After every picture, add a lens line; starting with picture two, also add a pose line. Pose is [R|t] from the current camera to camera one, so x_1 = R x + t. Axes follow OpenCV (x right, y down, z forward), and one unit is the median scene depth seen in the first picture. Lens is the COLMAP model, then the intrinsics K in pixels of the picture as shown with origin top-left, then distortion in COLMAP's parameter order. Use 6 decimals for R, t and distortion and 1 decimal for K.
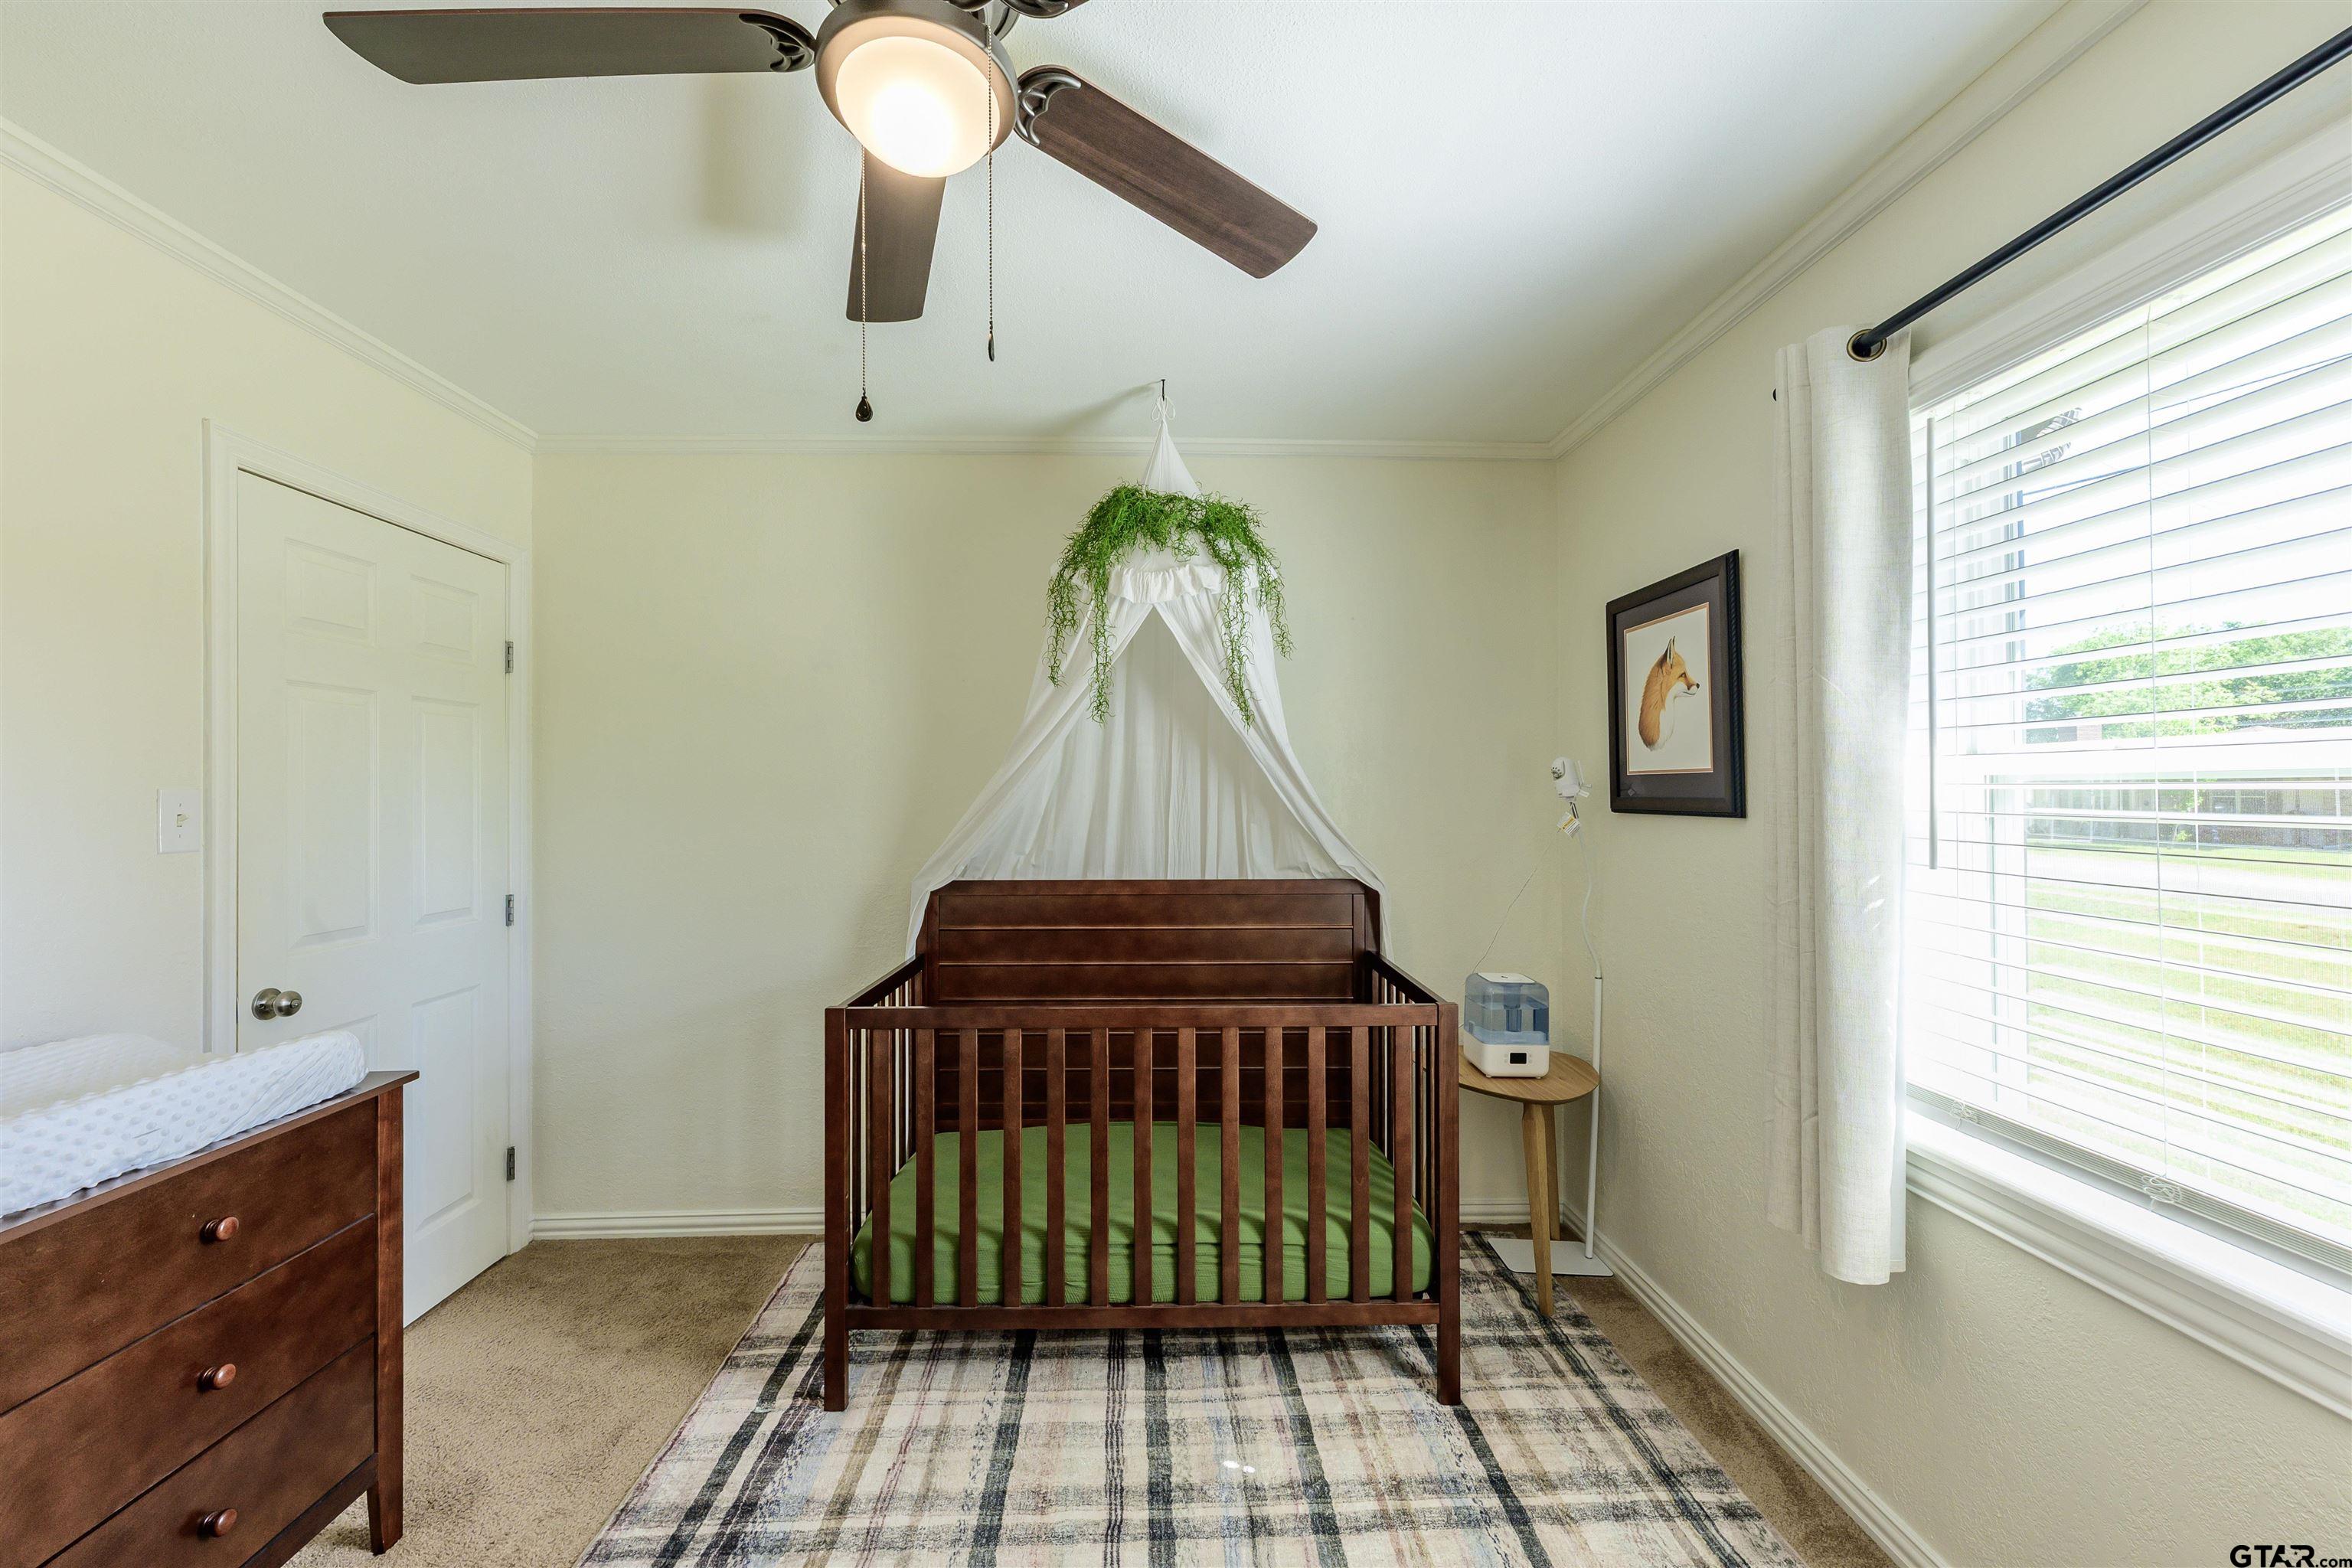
lens RADIAL K [[942.9, 0, 1173.8], [0, 942.9, 778.1], [0, 0, 1]] dist [0.000248, 0.000487]
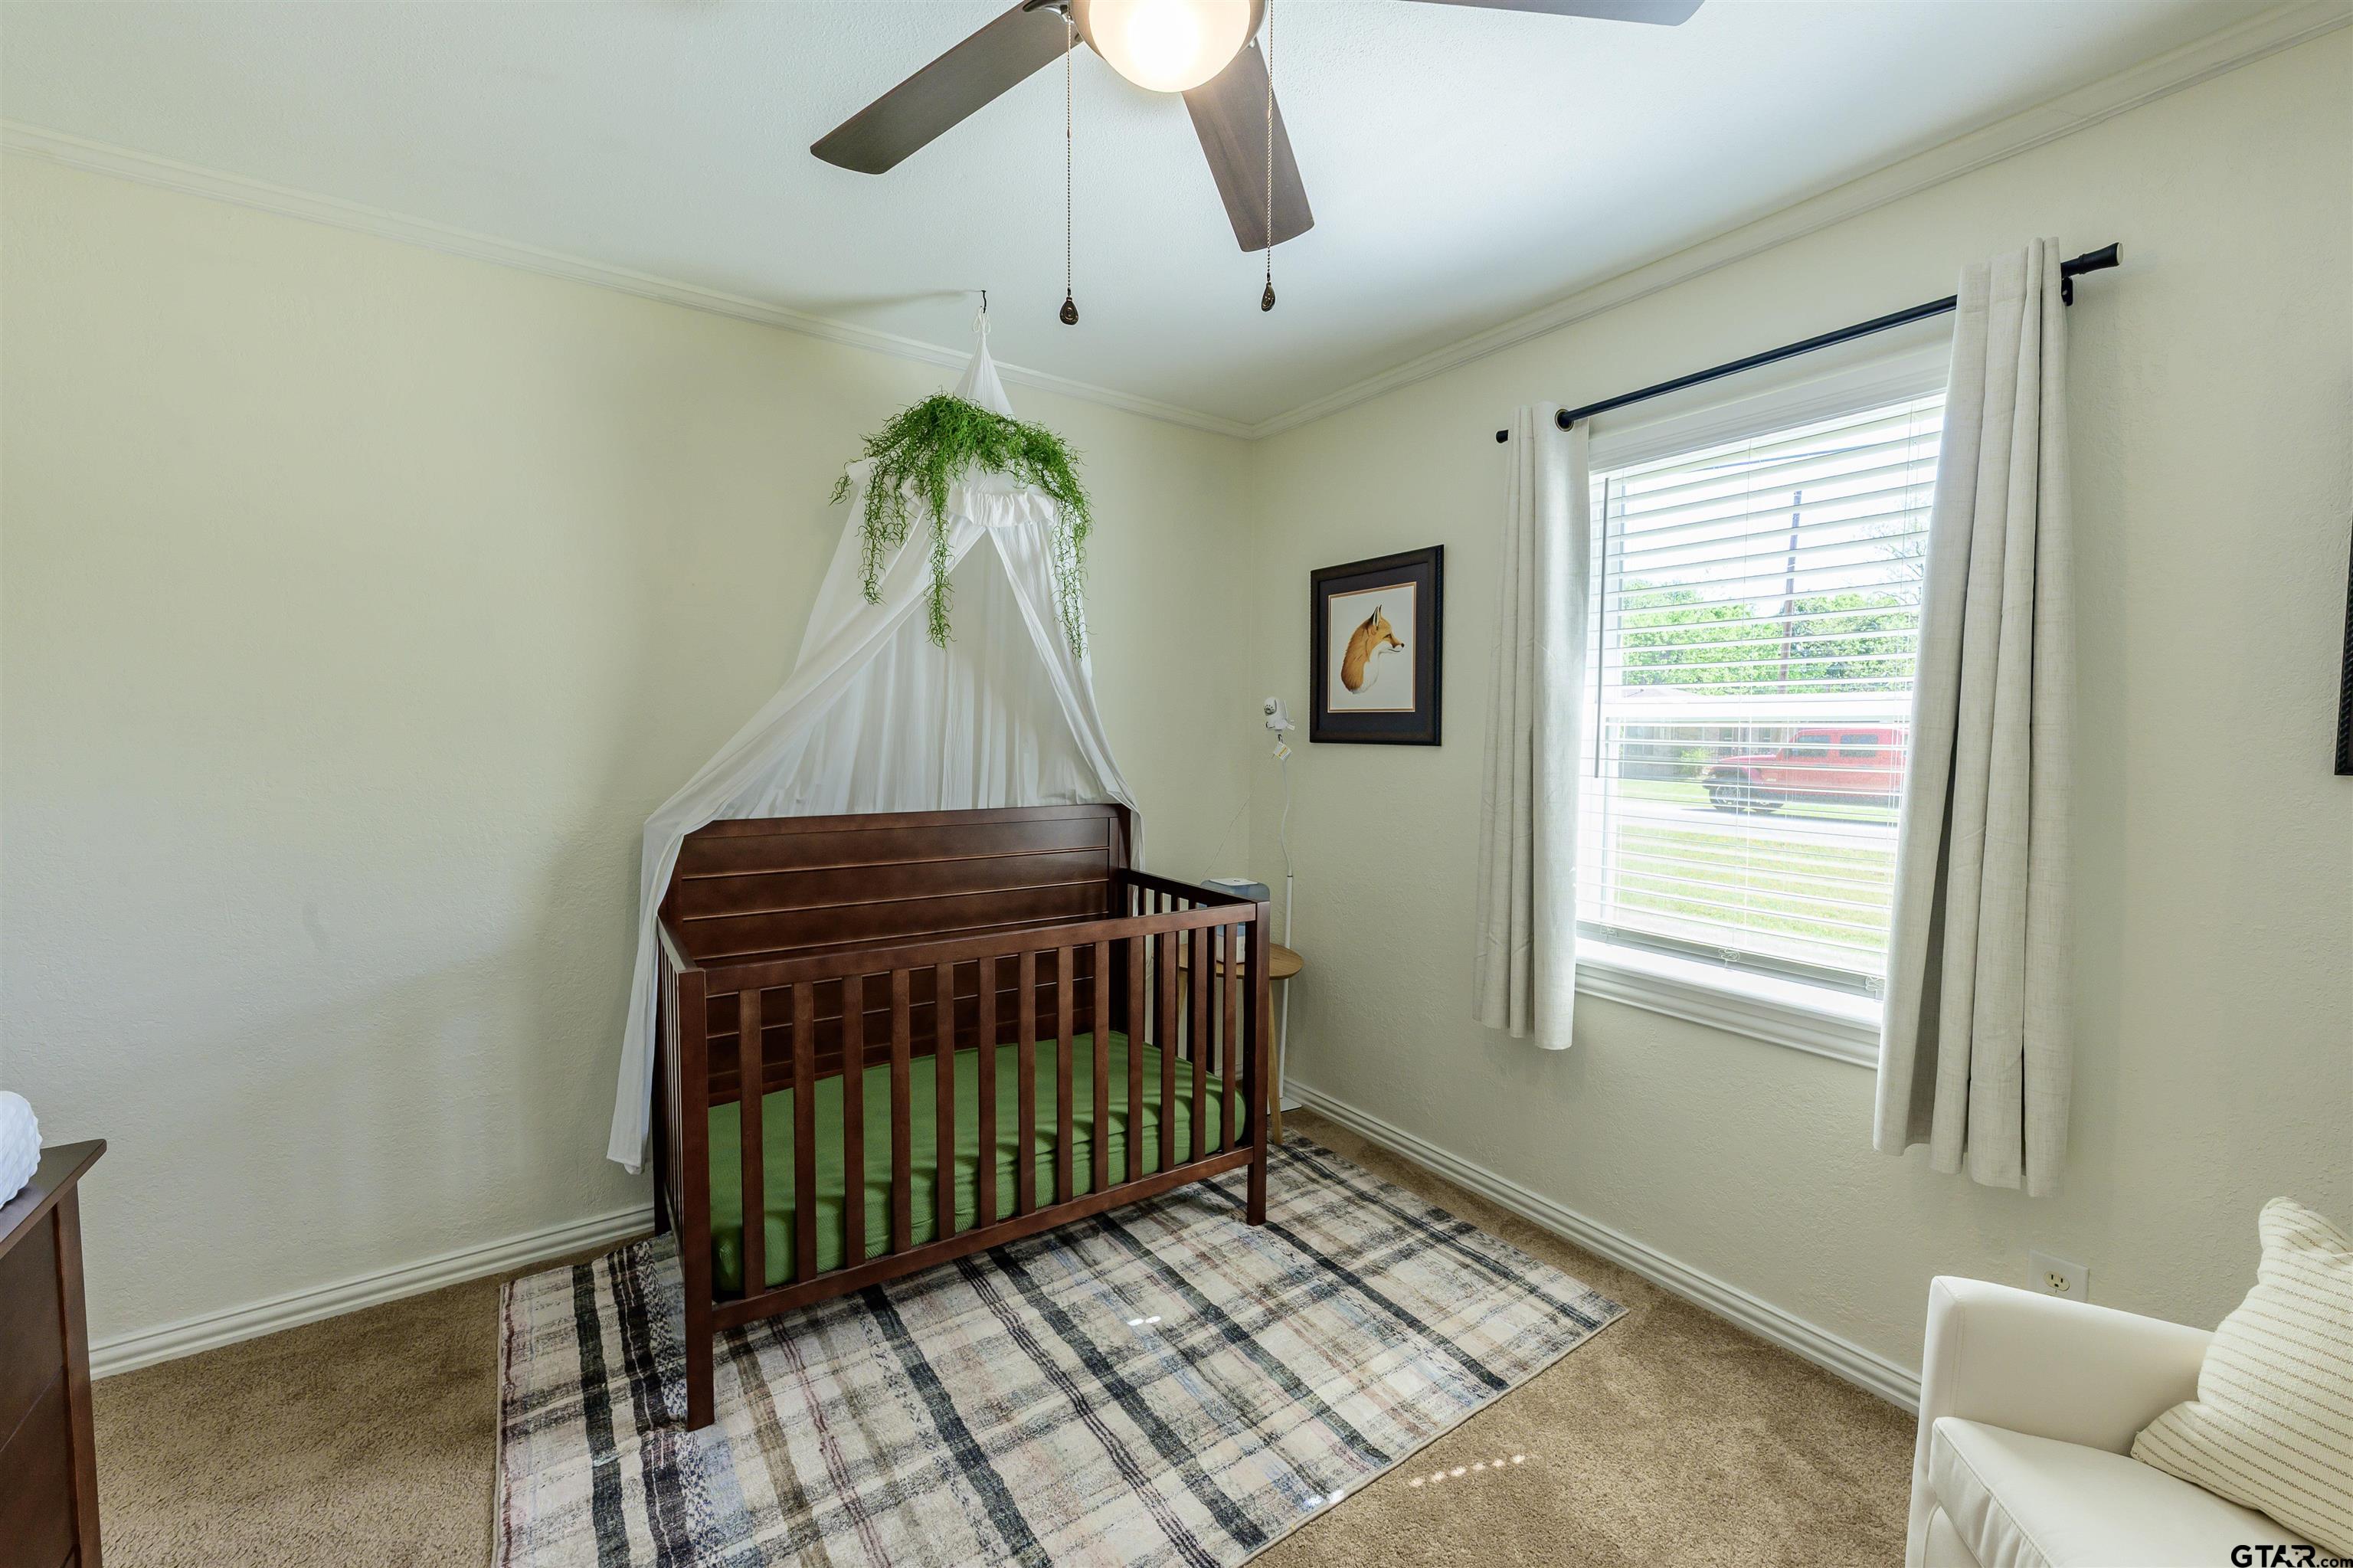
lens RADIAL K [[943.3, 0, 1185.8], [0, 943.3, 775.0], [0, 0, 1]] dist [0.000248, 0.000487]
pose [[0.836127, -0.016715, 0.548282, -0.445797], [-0.019602, 0.997987, 0.060317, 0.009389], [-0.548186, -0.061180, 0.834116, 0.065412]]
